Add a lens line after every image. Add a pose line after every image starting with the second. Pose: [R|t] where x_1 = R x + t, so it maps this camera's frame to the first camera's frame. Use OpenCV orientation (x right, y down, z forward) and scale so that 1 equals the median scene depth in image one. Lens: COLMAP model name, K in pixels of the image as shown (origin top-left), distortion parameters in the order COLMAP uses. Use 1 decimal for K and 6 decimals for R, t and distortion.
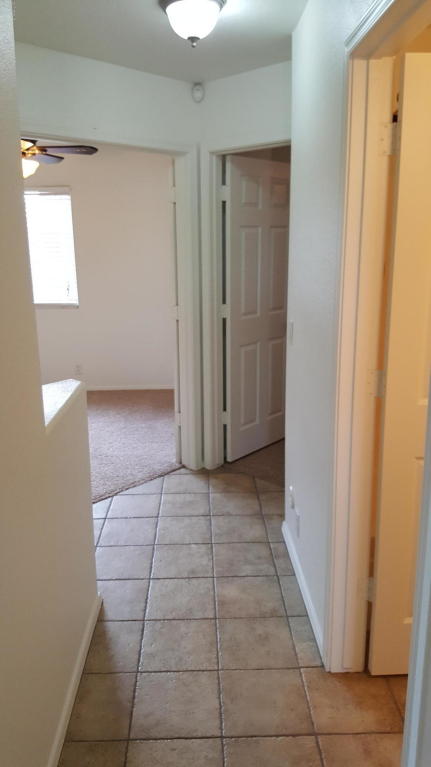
lens RADIAL K [[573.7, 0, 215.5], [0, 573.7, 383.5], [0, 0, 1]] dist [0.153820, -0.262909]
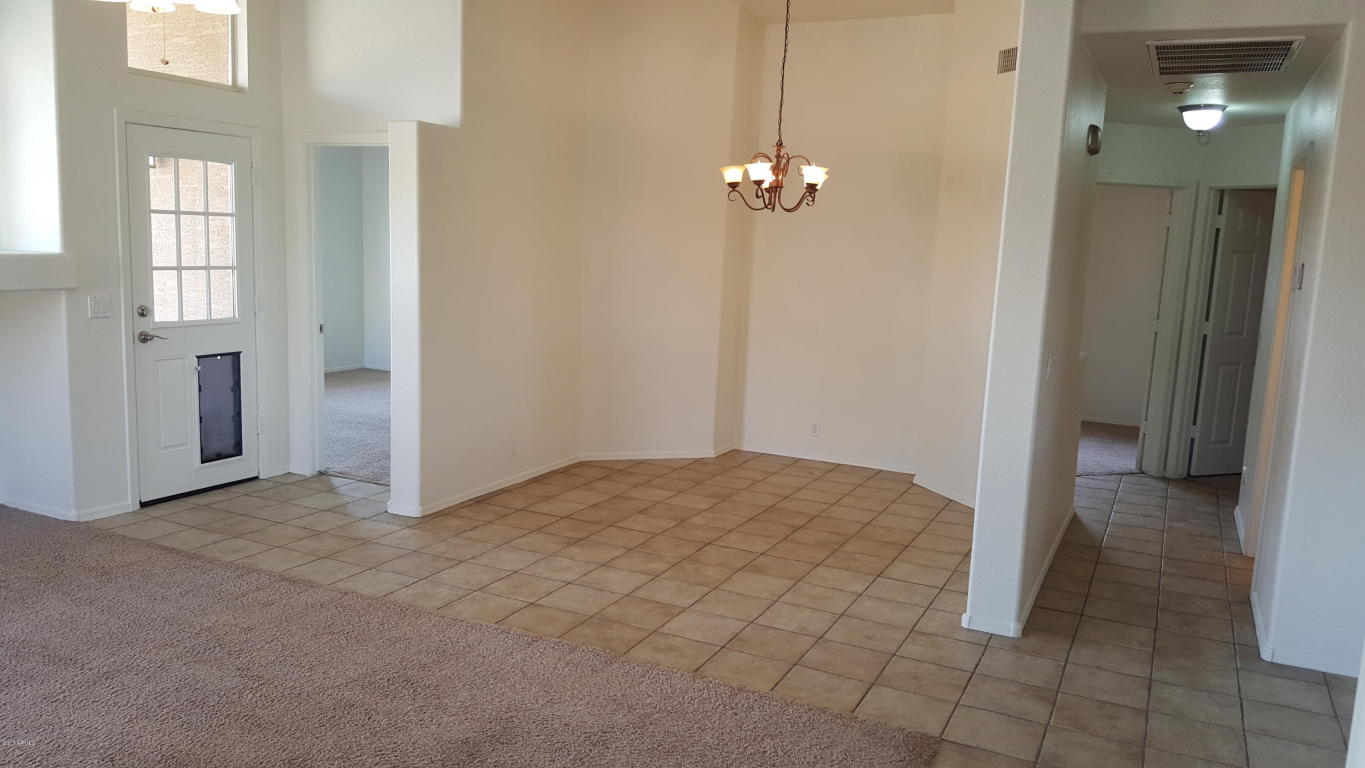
lens RADIAL K [[1020.9, 0, 674.0], [0, 1020.9, 390.2], [0, 0, 1]] dist [0.153820, -0.262909]
pose [[0.882004, 0.114578, -0.457099, 0.044092], [-0.156102, 0.986264, -0.053988, 0.250714], [0.444635, 0.118971, 0.887776, -1.160768]]
